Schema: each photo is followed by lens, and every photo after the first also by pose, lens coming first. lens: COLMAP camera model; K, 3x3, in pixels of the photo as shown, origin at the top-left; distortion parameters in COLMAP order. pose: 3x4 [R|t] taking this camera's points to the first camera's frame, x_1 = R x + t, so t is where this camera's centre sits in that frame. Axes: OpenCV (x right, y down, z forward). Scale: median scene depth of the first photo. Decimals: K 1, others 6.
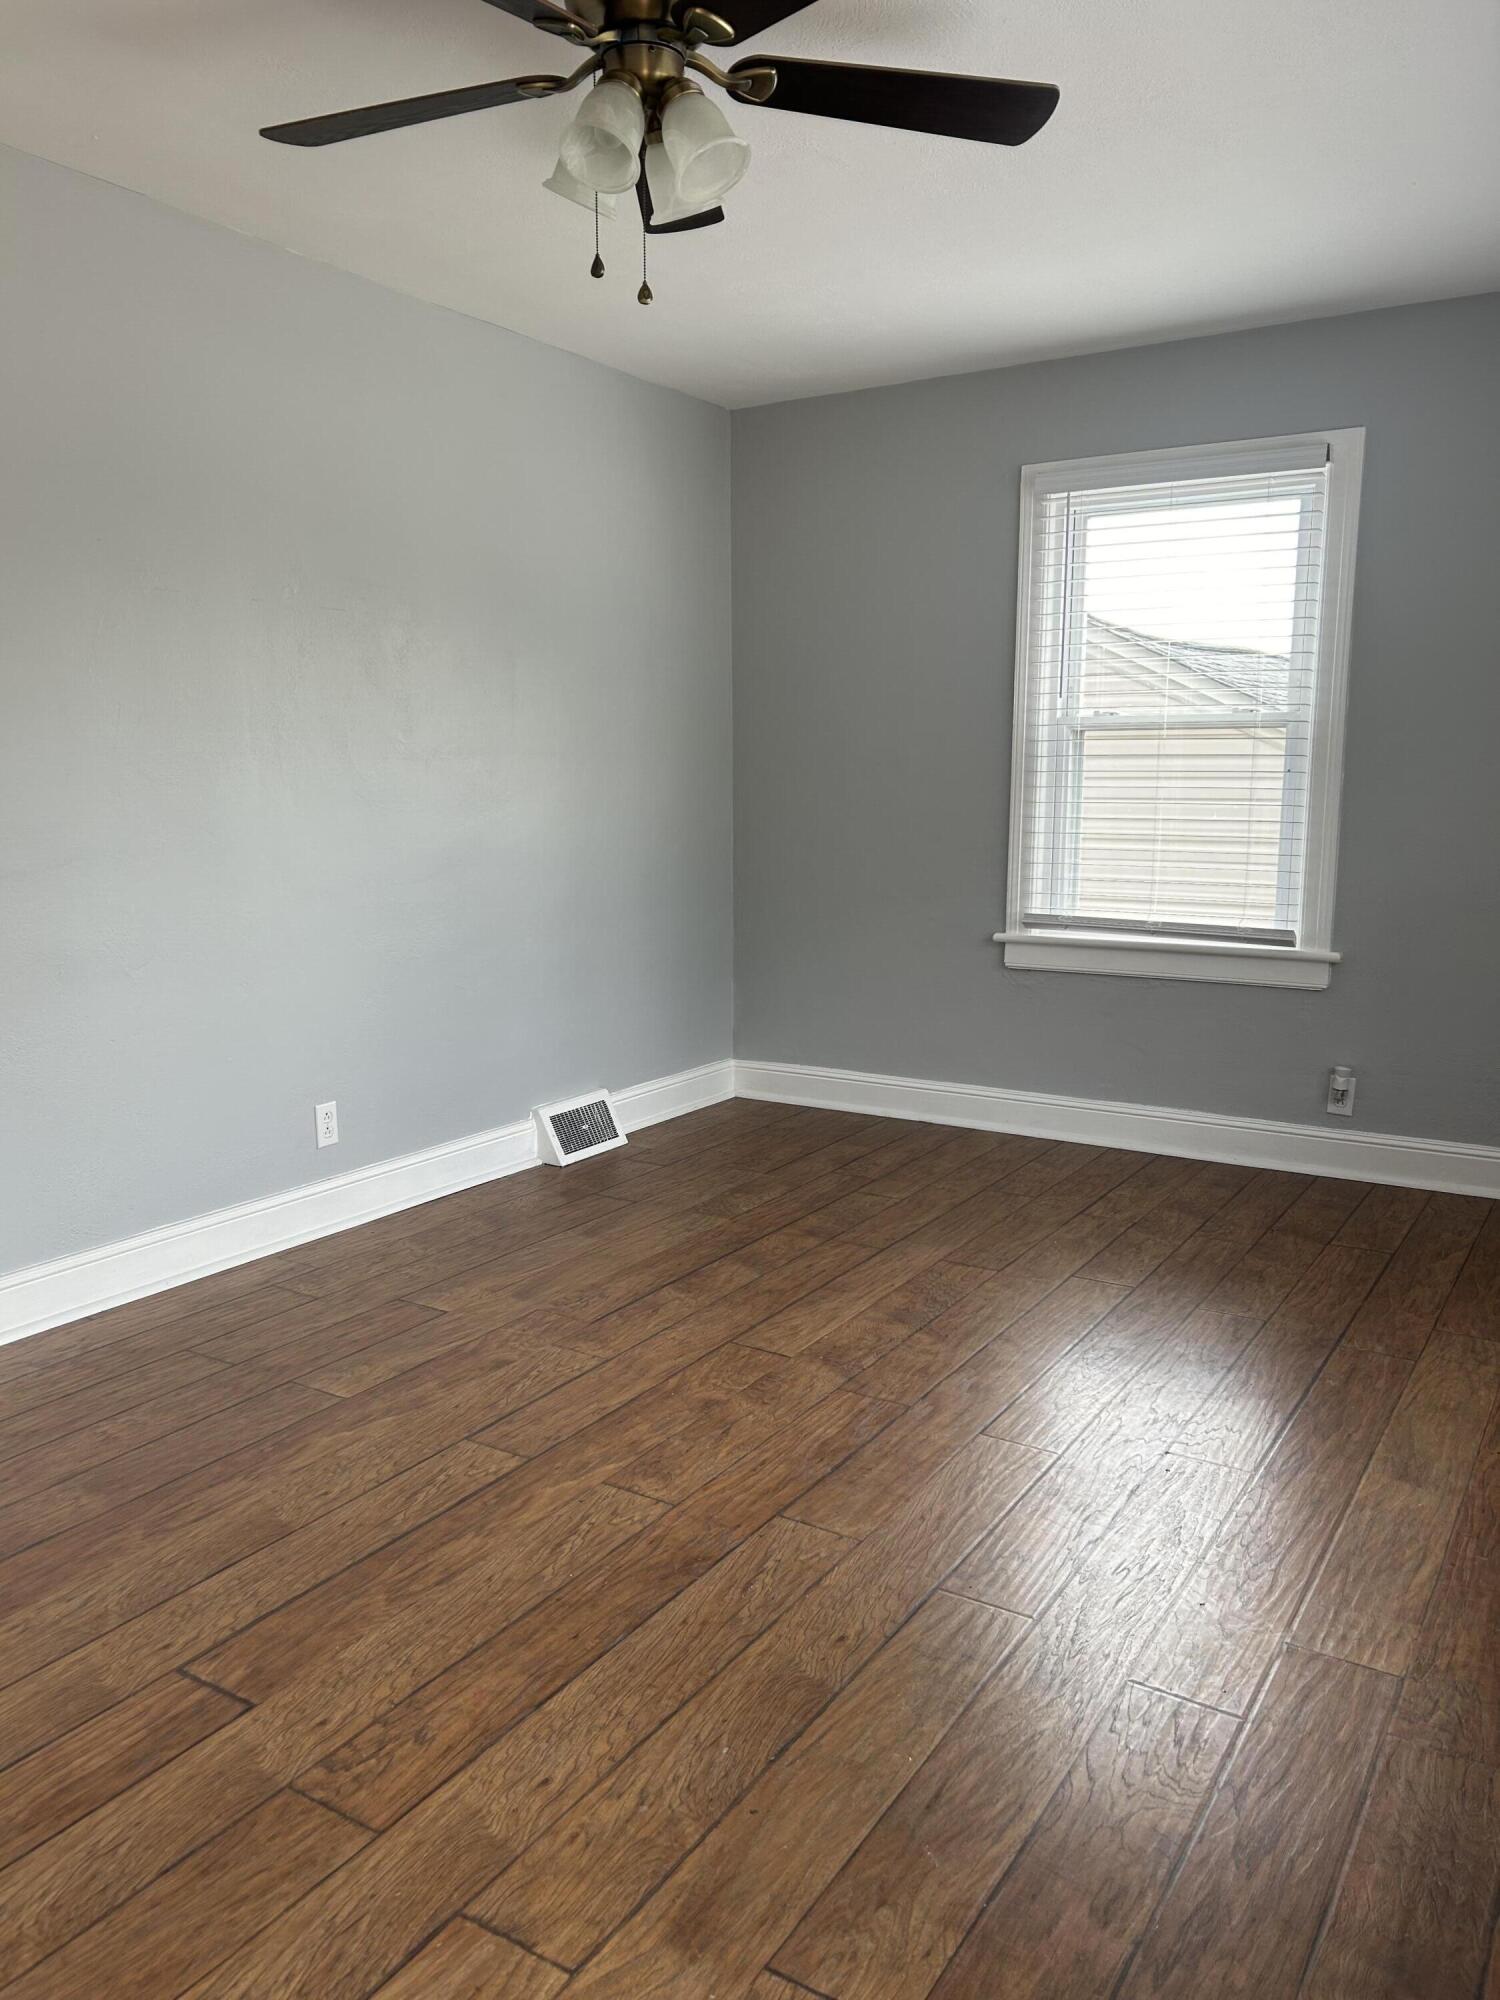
lens RADIAL K [[1490.3, 0, 750.0], [0, 1490.3, 1000.0], [0, 0, 1]] dist [0.054227, -0.117189]
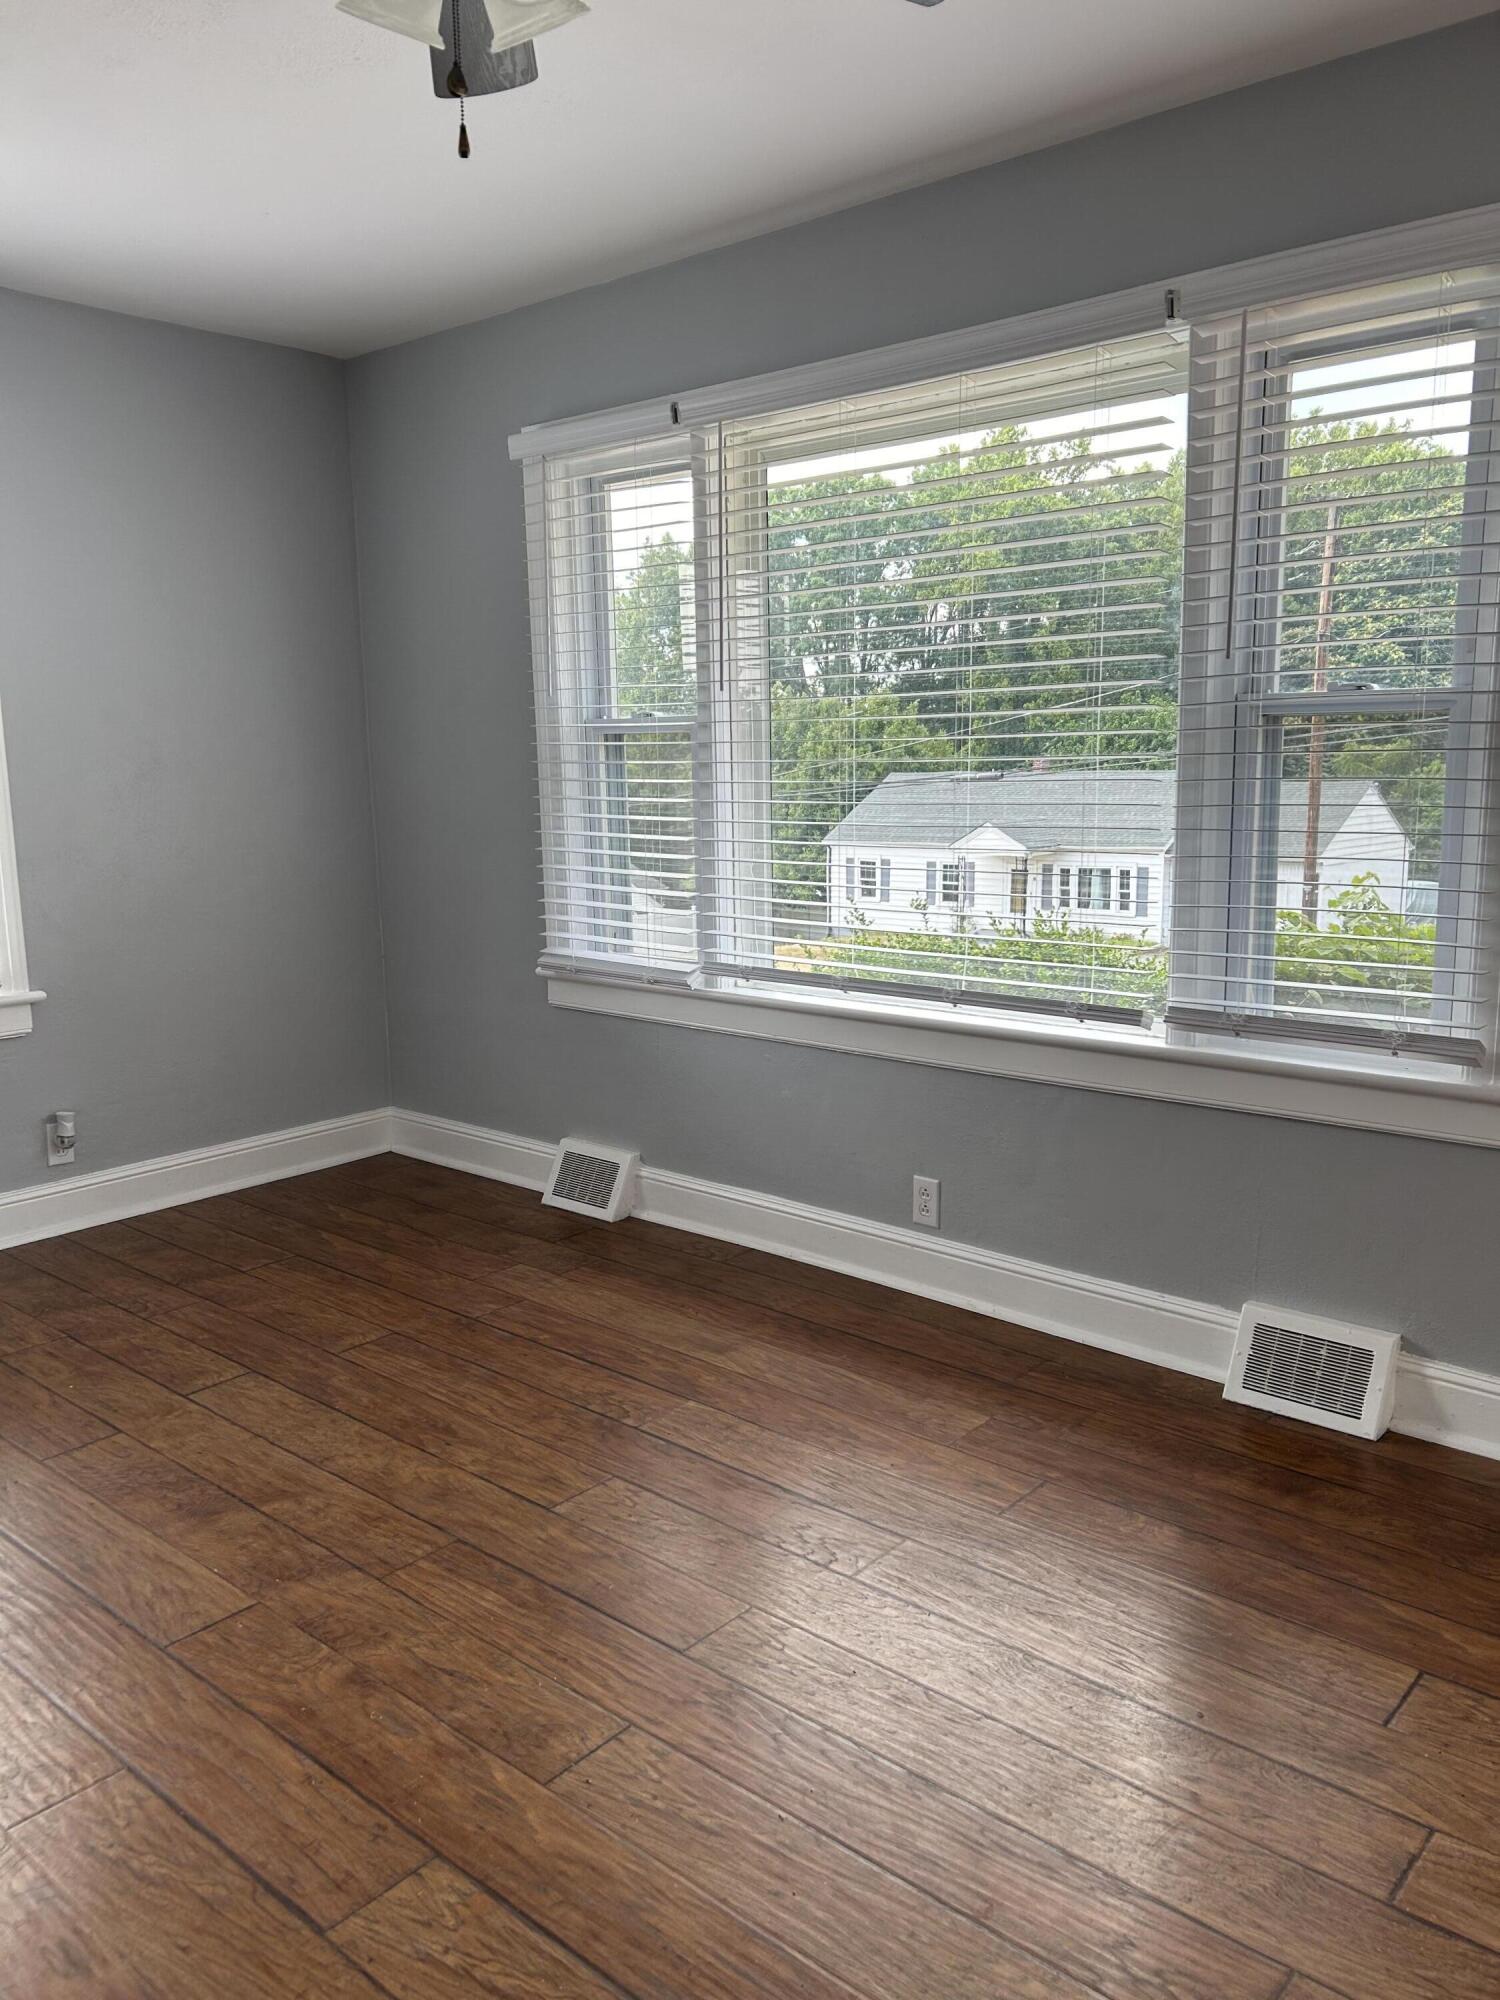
lens RADIAL K [[1481.5, 0, 744.0], [0, 1481.5, 987.8], [0, 0, 1]] dist [0.077032, -0.105744]
pose [[0.165511, -0.152760, 0.974305, -0.431275], [0.167851, 0.977880, 0.124807, -0.076329], [-0.971819, 0.142881, 0.187491, 0.421542]]
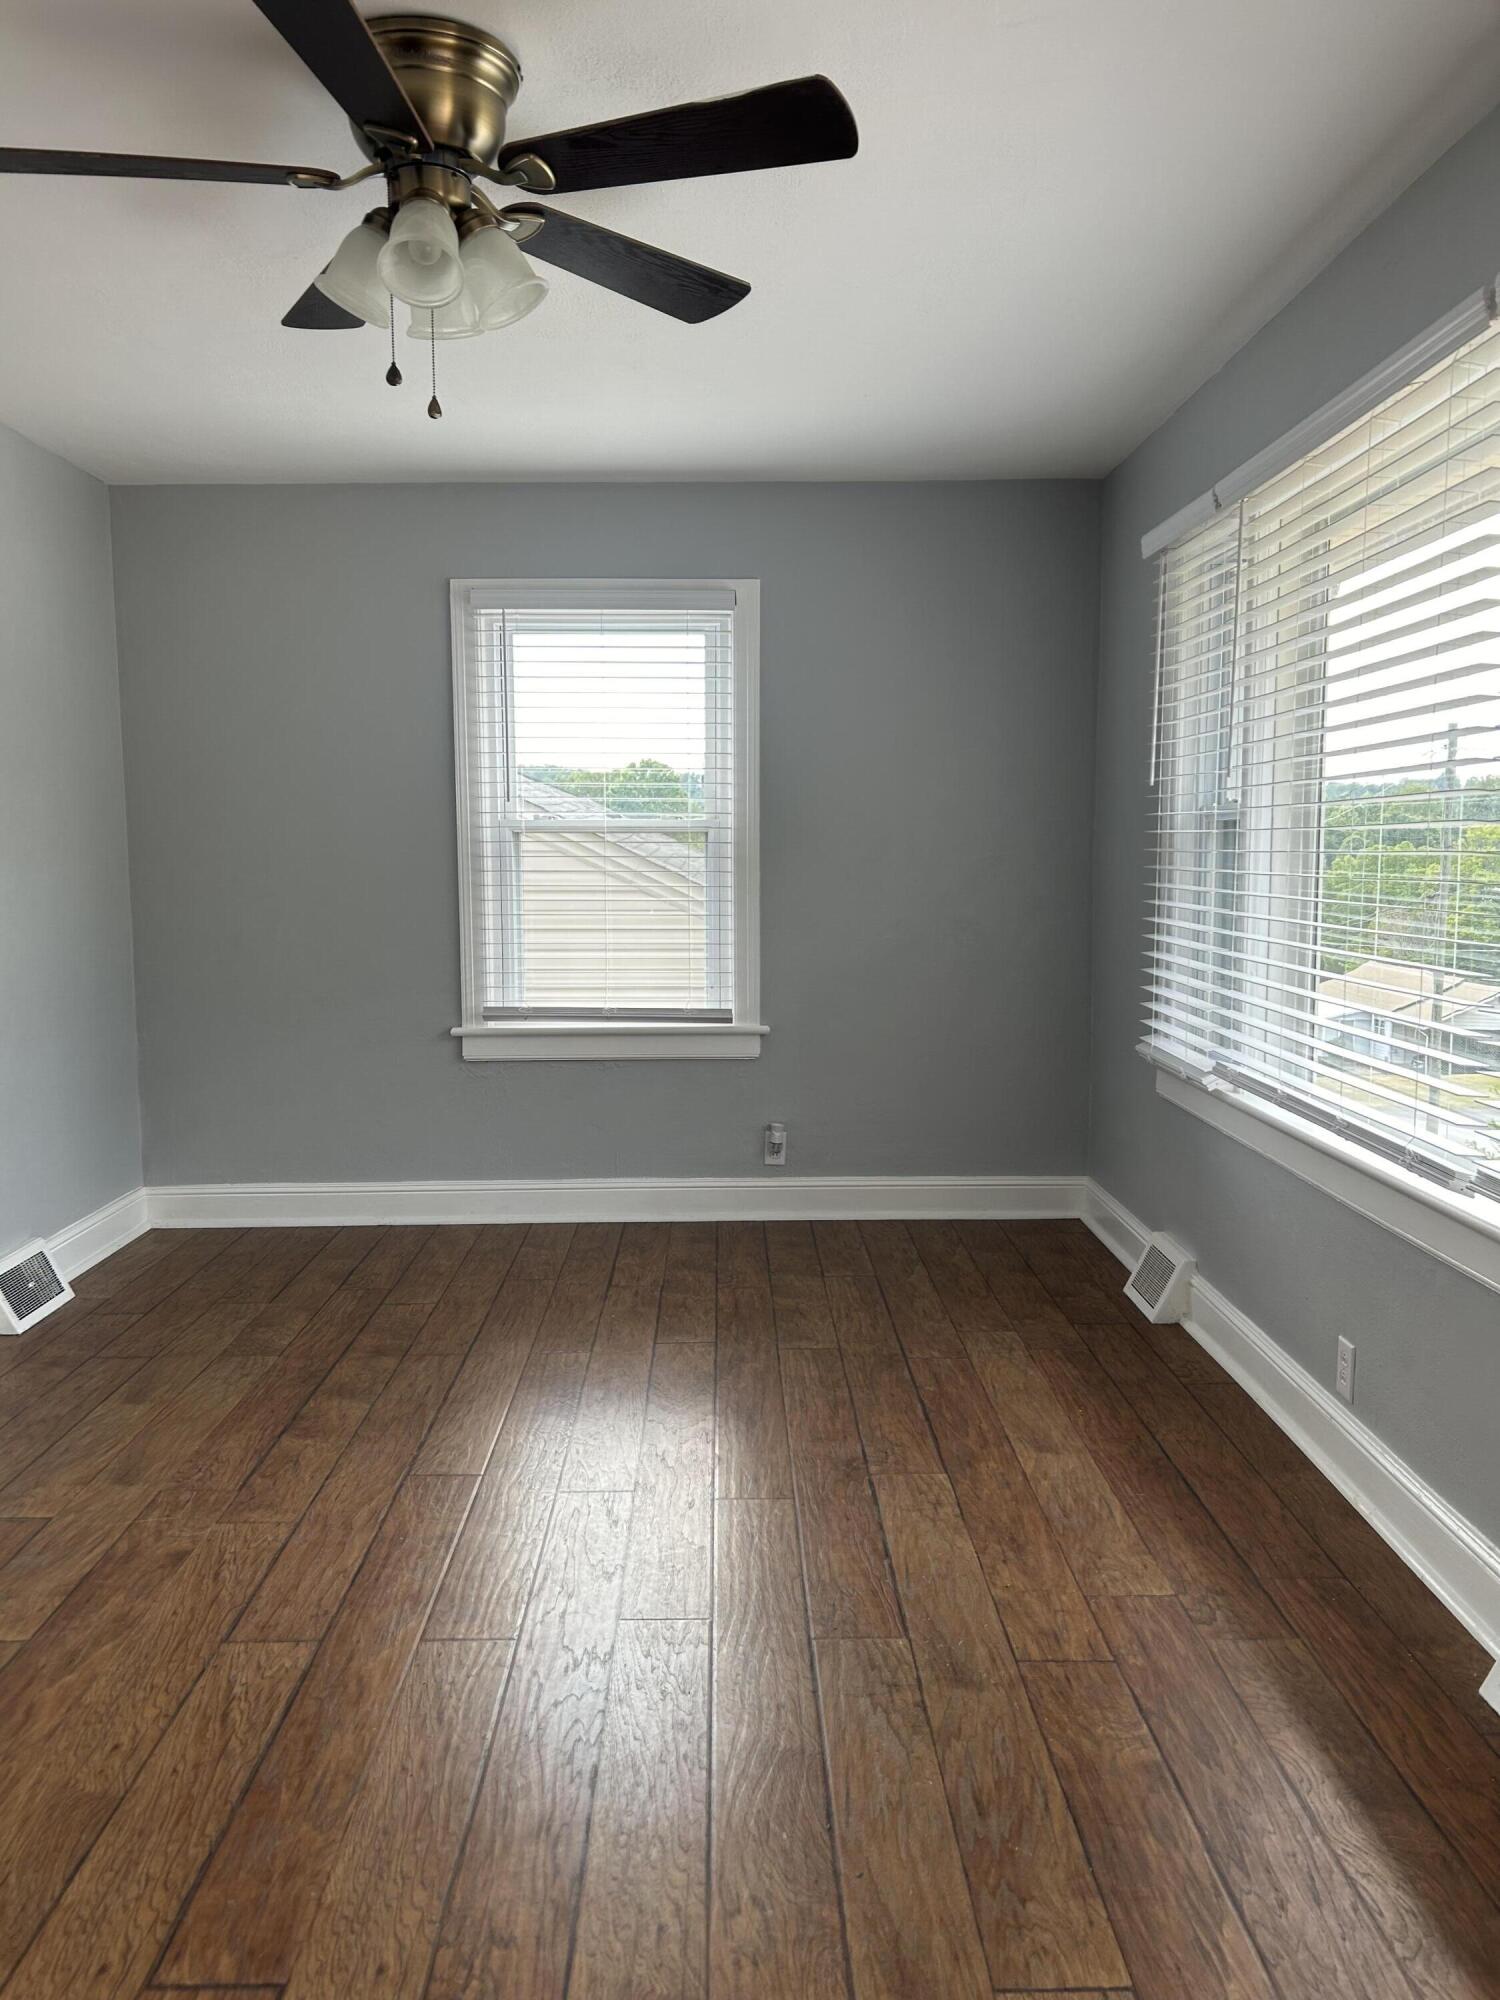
lens RADIAL K [[1481.5, 0, 744.0], [0, 1481.5, 987.8], [0, 0, 1]] dist [0.077032, -0.105744]
pose [[0.840946, -0.051214, 0.538690, -0.242462], [0.086670, 0.995407, -0.040666, -0.015723], [-0.534133, 0.080886, 0.841522, 0.044622]]
